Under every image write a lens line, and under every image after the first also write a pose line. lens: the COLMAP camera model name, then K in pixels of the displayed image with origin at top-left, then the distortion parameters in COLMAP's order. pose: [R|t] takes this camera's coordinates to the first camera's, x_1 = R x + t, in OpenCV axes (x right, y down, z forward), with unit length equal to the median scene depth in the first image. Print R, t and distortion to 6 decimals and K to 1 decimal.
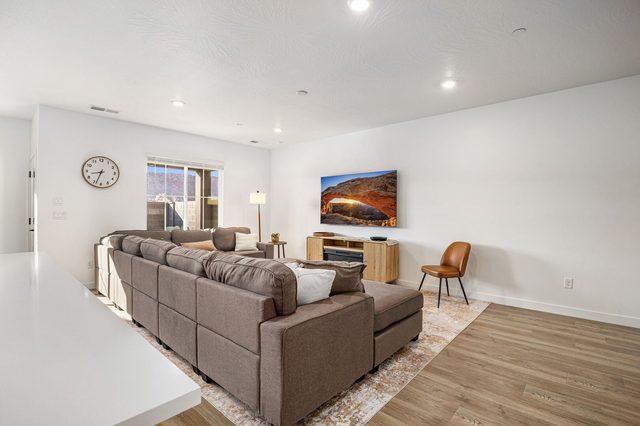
lens RADIAL K [[305.0, 0, 320.5], [0, 305.0, 211.2], [0, 0, 1]] dist [-0.000105, 0.000162]
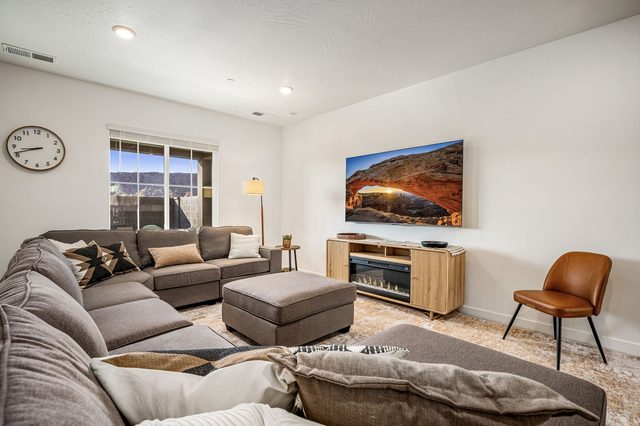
lens RADIAL K [[305.0, 0, 317.4], [0, 305.0, 216.6], [0, 0, 1]] dist [-0.000105, 0.000162]
pose [[0.996306, 0.000604, -0.085870, -0.004831], [0.001182, 0.999784, 0.020752, 0.014535], [0.085864, -0.020777, 0.996090, 0.292628]]
